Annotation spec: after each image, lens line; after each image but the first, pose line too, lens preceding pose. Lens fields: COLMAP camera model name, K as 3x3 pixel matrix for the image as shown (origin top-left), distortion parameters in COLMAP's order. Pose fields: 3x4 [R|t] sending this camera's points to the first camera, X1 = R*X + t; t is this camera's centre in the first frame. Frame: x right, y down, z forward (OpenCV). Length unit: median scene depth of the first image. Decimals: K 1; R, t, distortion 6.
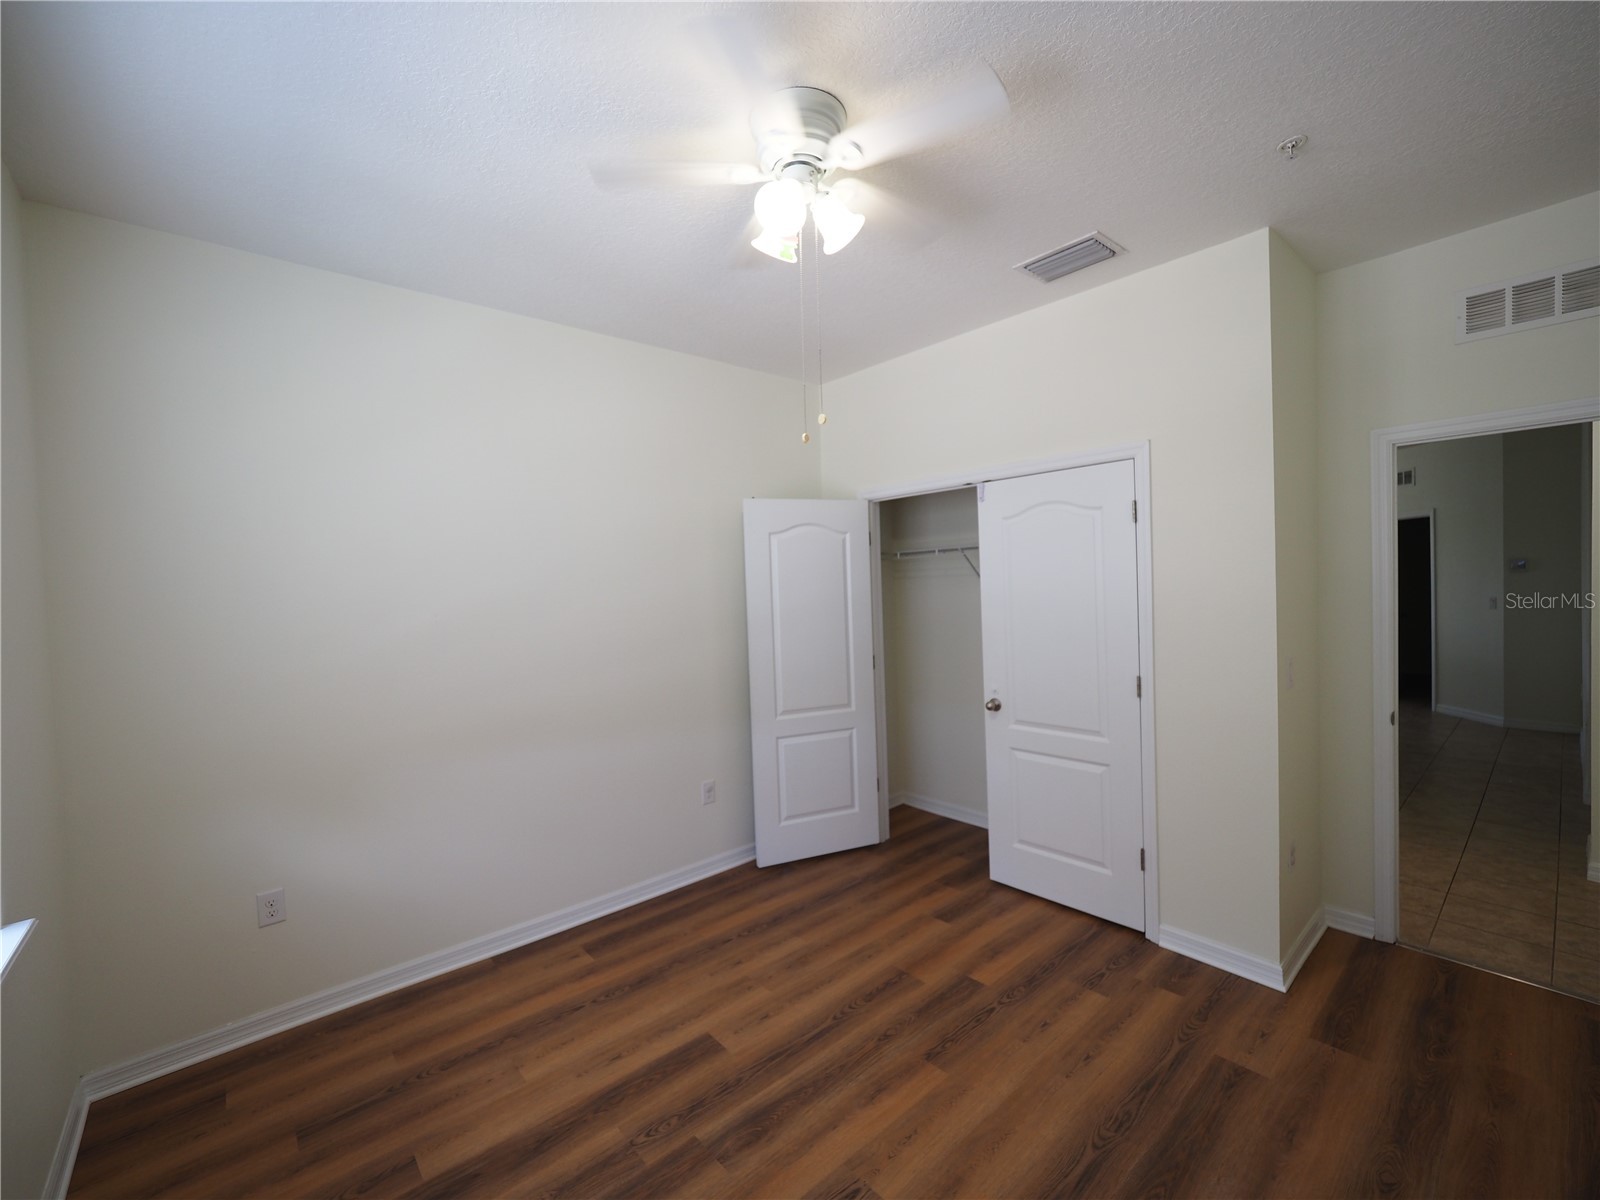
lens RADIAL K [[676.2, 0, 799.1], [0, 676.2, 598.7], [0, 0, 1]] dist [-0.006738, 0.000640]
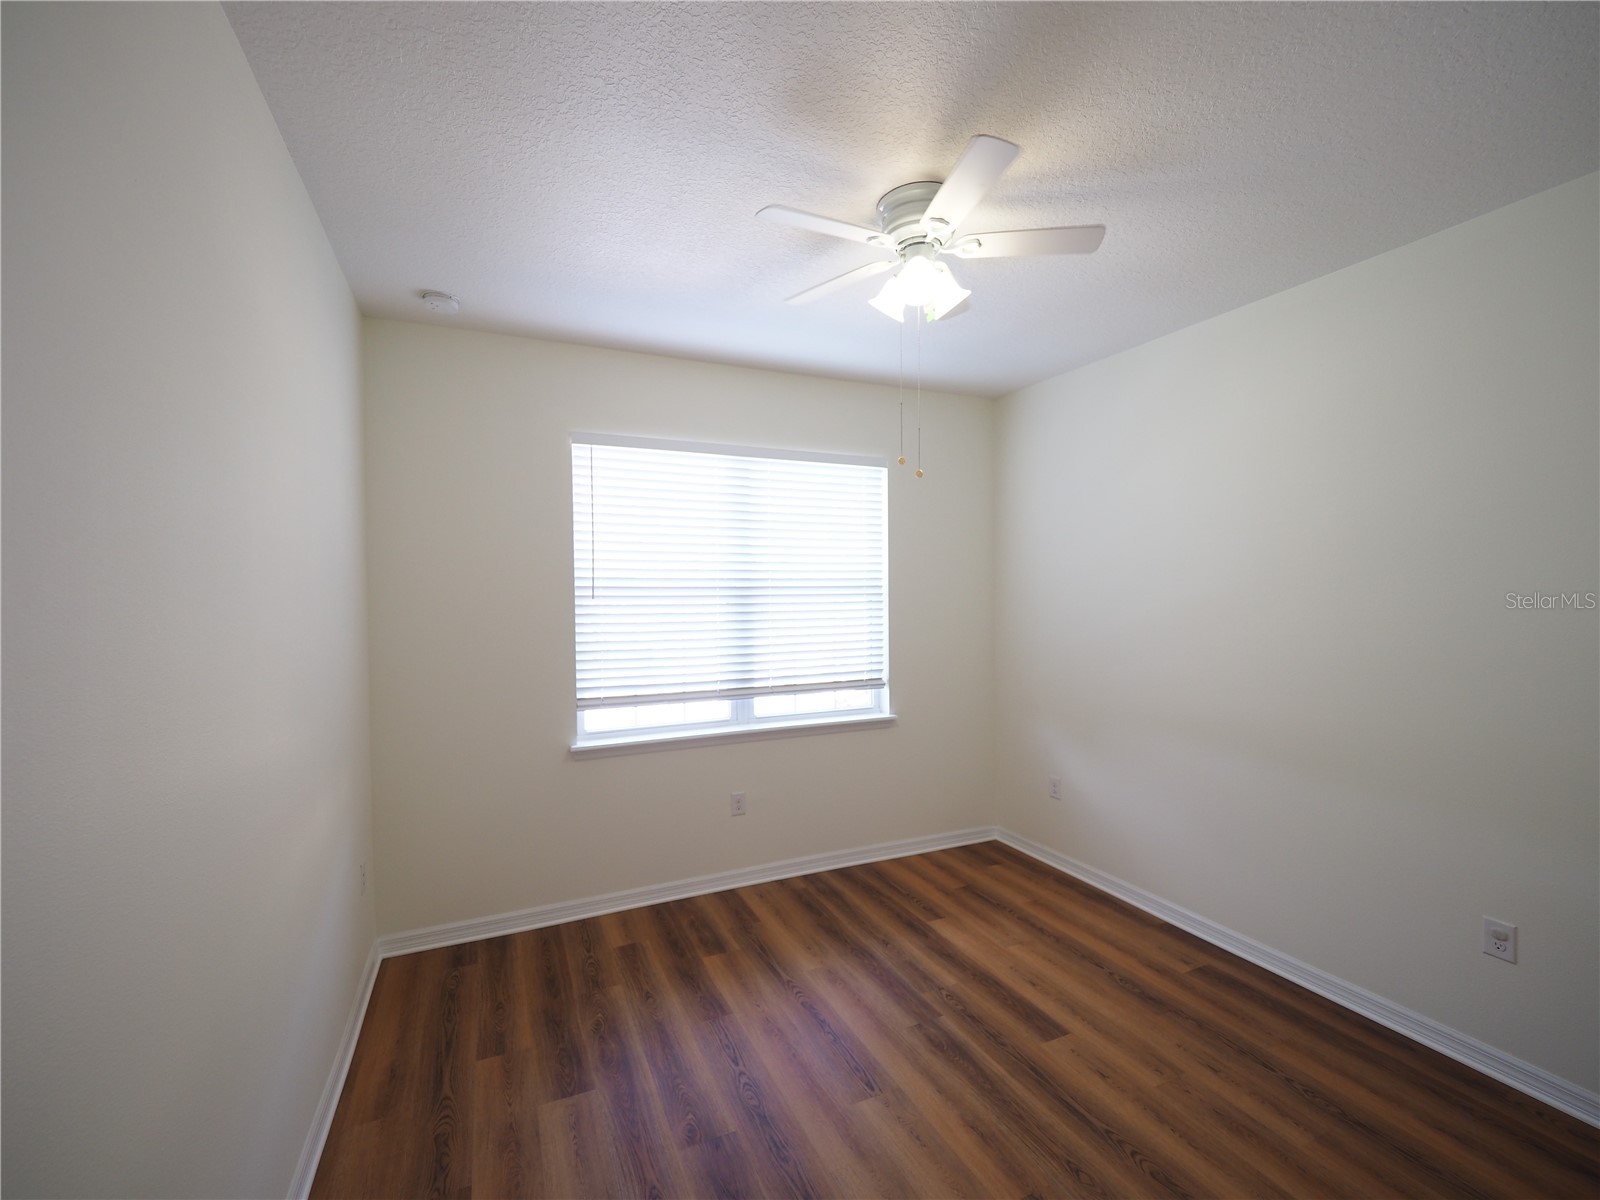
lens RADIAL K [[676.2, 0, 791.9], [0, 676.2, 596.4], [0, 0, 1]] dist [-0.006738, 0.000640]
pose [[-0.283609, 0.037115, -0.958221, 0.947155], [-0.009801, 0.999086, 0.041599, -0.056725], [0.958890, 0.021190, -0.282986, 0.877661]]
